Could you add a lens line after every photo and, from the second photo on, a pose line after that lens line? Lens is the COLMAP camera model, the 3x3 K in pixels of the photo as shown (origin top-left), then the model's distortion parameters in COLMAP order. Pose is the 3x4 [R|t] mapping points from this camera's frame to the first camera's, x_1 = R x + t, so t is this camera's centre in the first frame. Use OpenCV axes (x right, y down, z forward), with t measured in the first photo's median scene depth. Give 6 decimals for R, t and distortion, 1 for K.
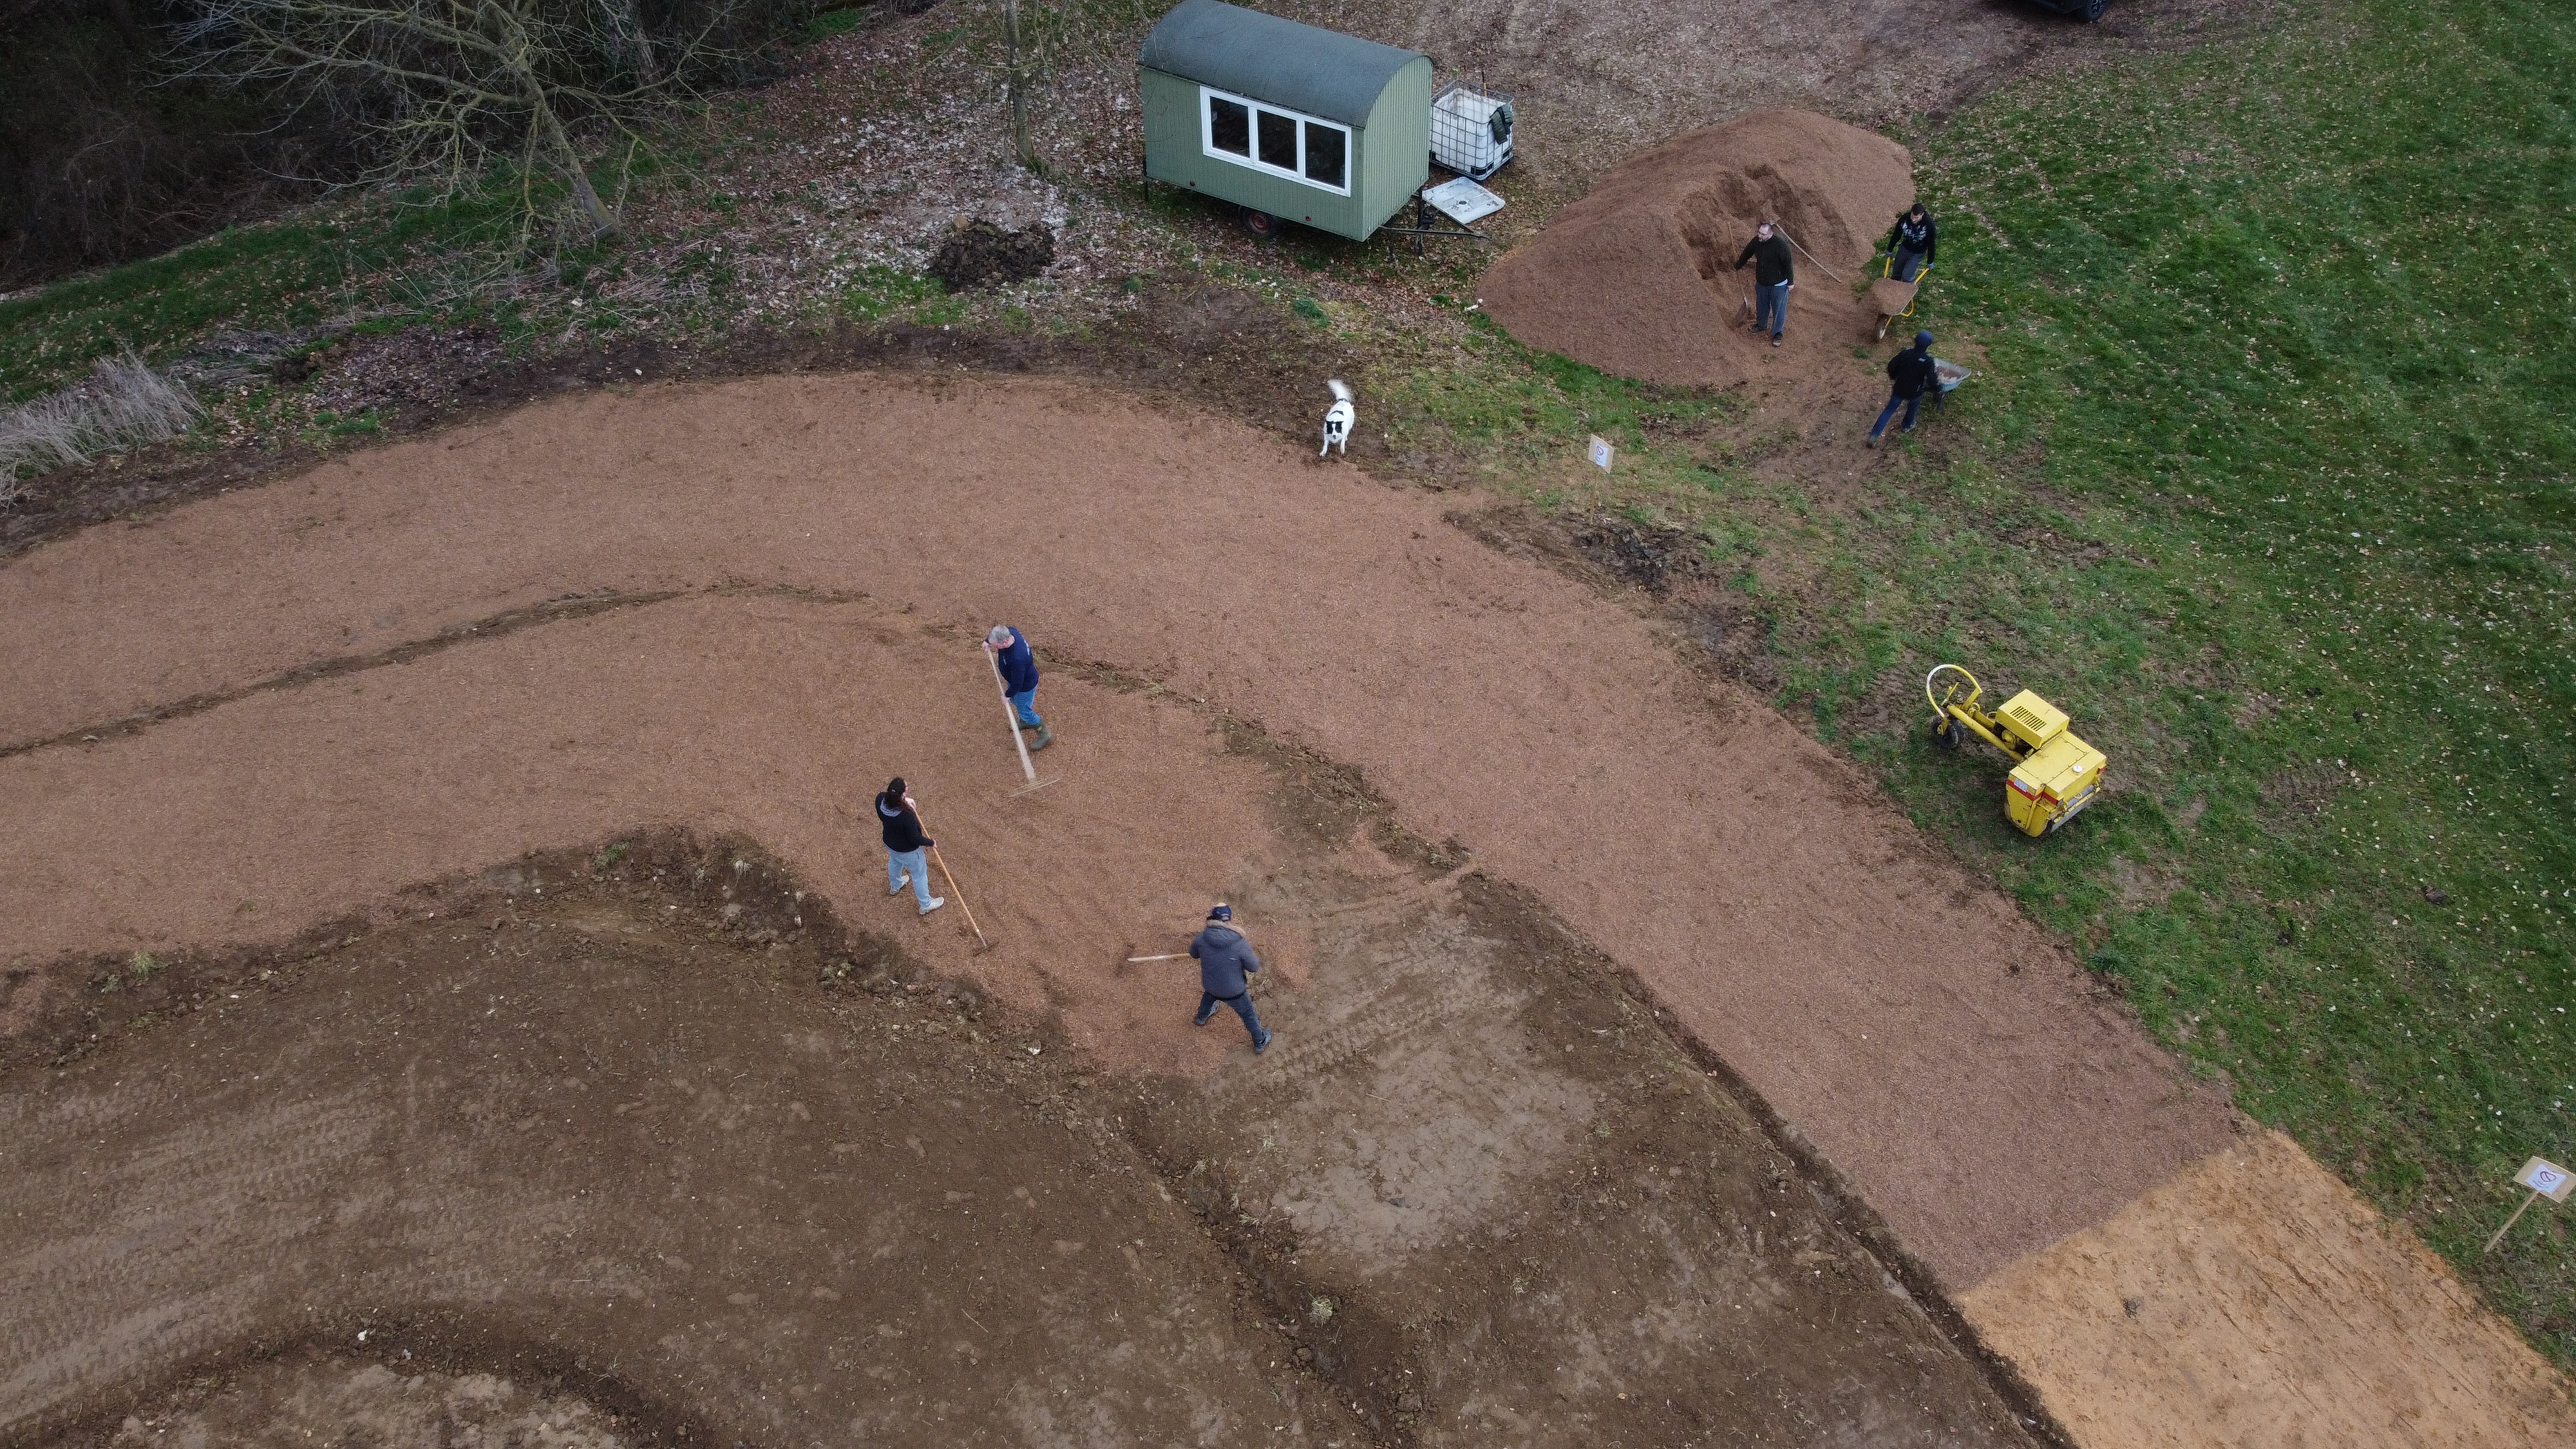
lens RADIAL K [[1954.3, 0, 1277.9], [0, 1954.3, 726.8], [0, 0, 1]] dist [-0.000883, -0.000367]
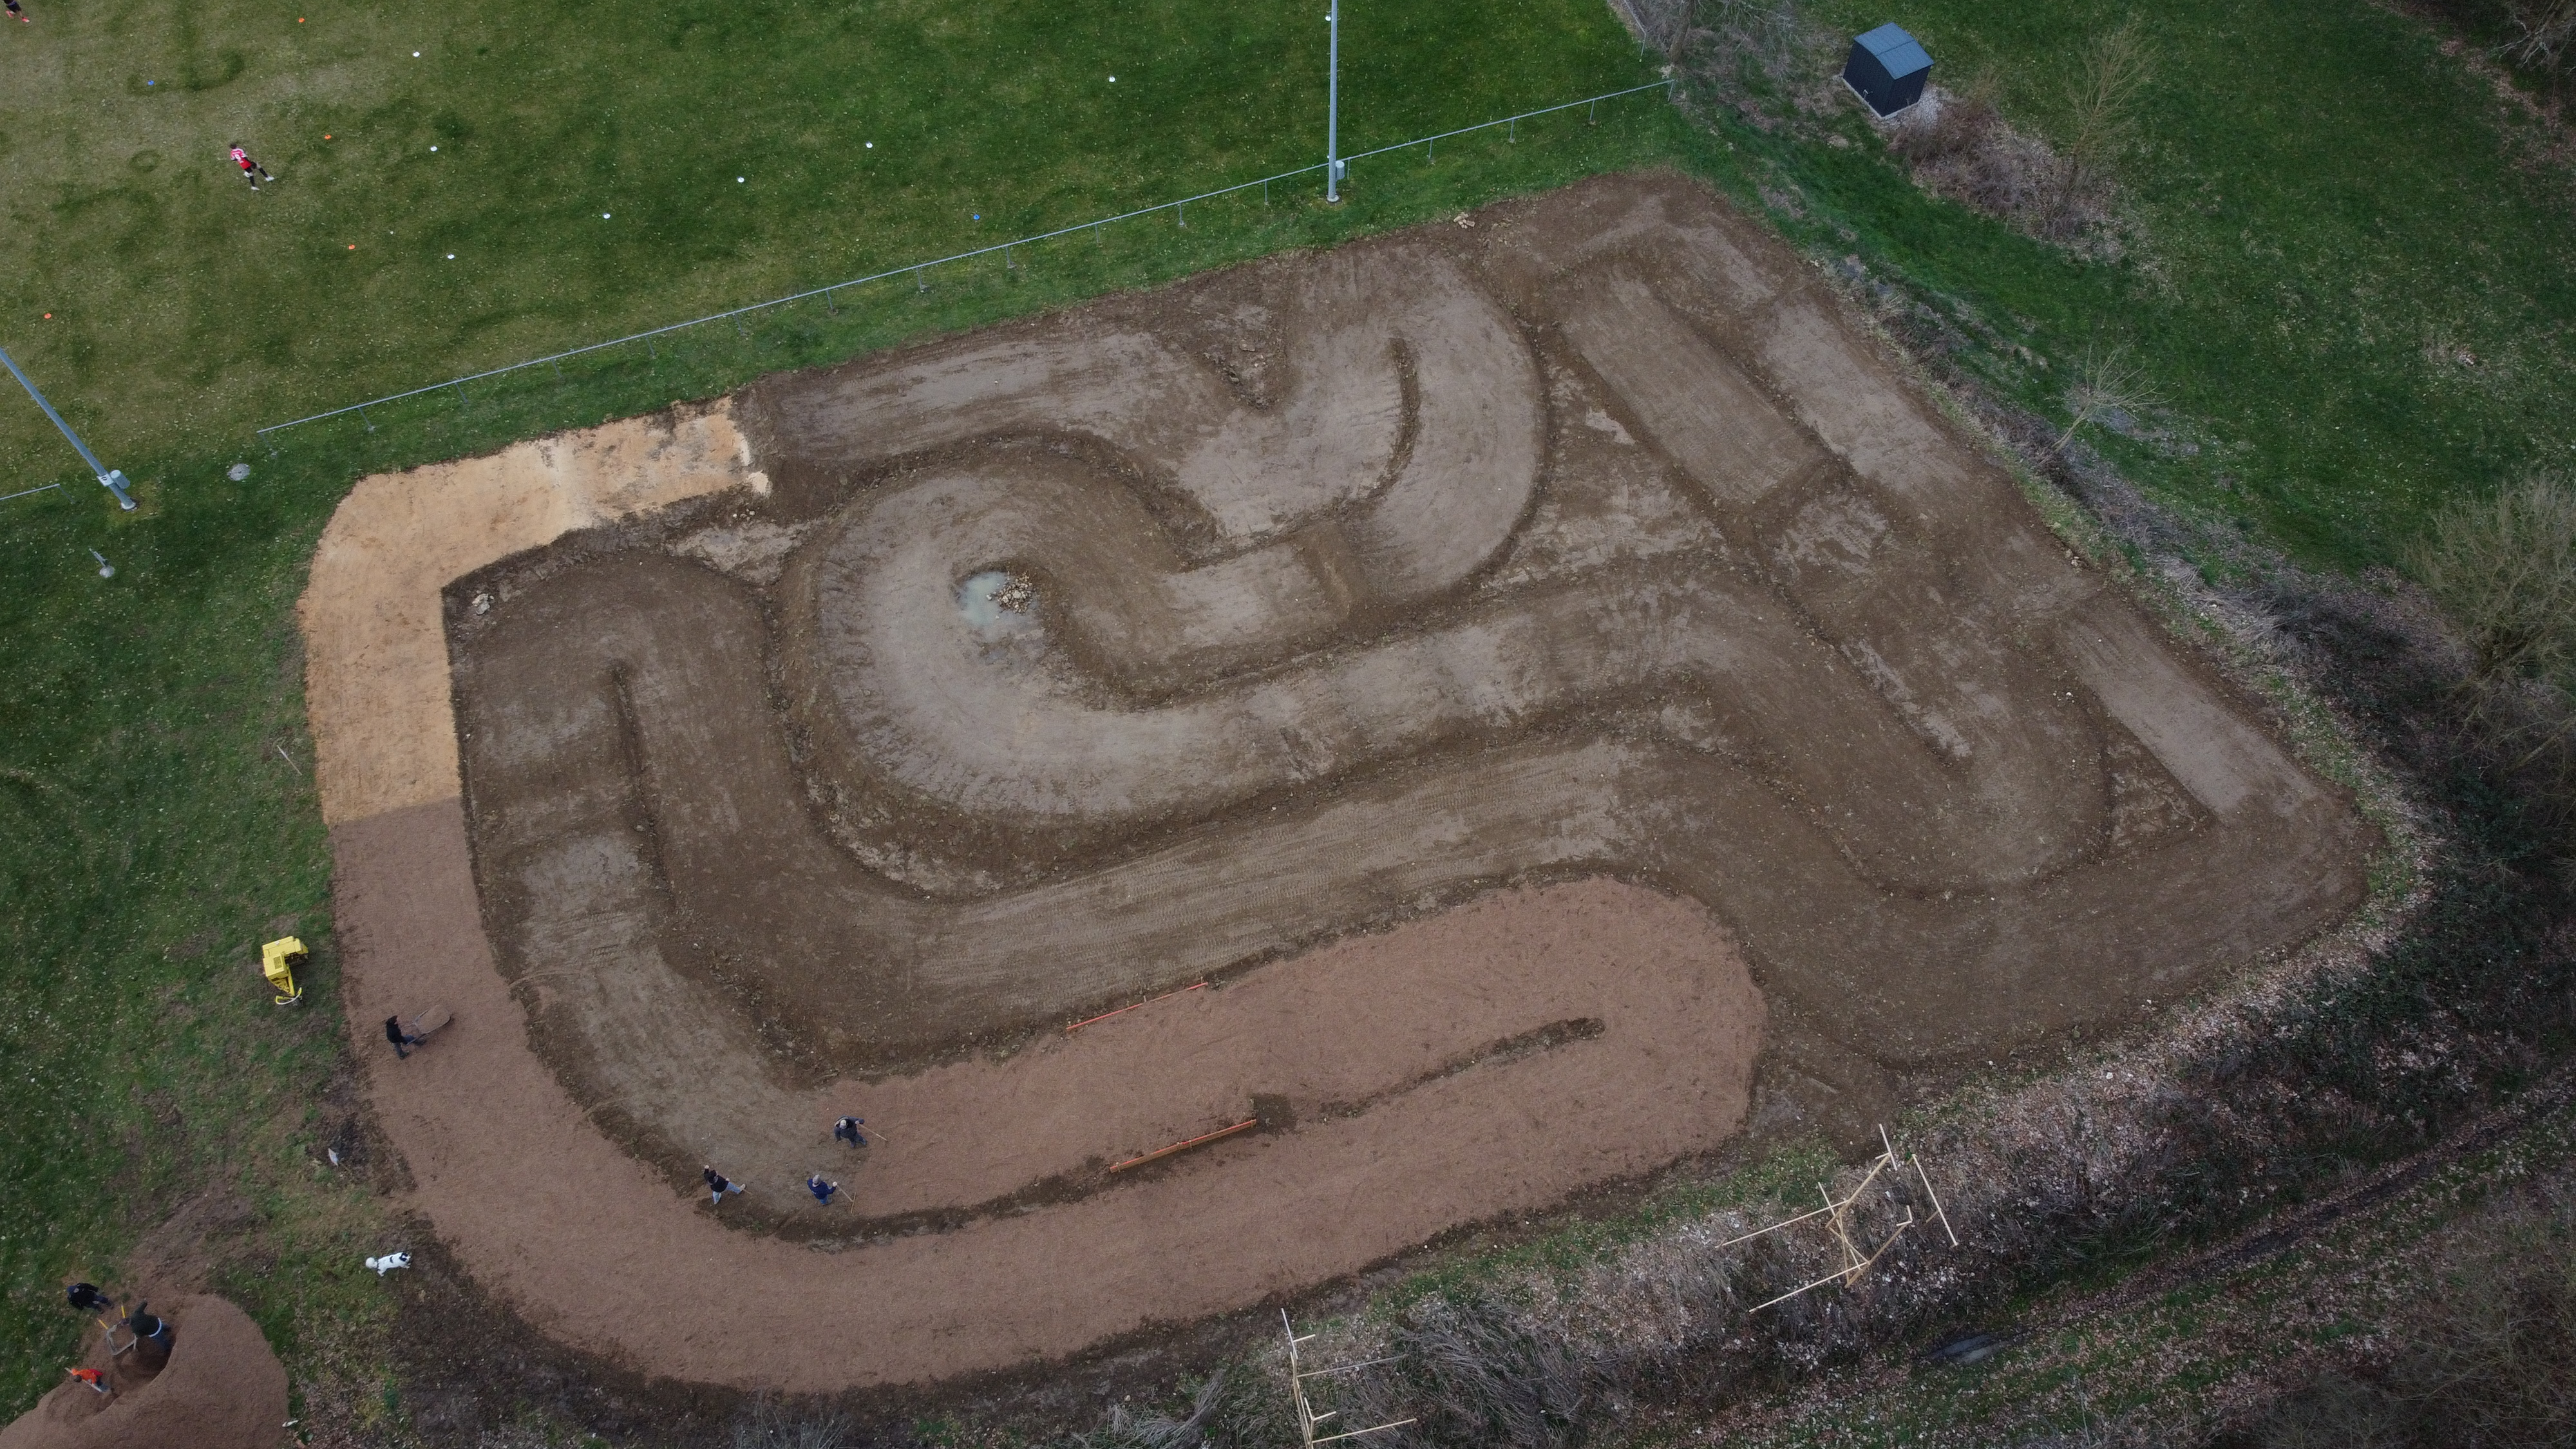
lens RADIAL K [[1954.3, 0, 1277.9], [0, 1954.3, 726.8], [0, 0, 1]] dist [-0.000883, -0.000367]
pose [[-0.972436, -0.187672, 0.138377, -1.158107], [0.184383, -0.255644, 0.949025, -2.068242], [-0.142730, 0.948380, 0.283201, -0.191552]]
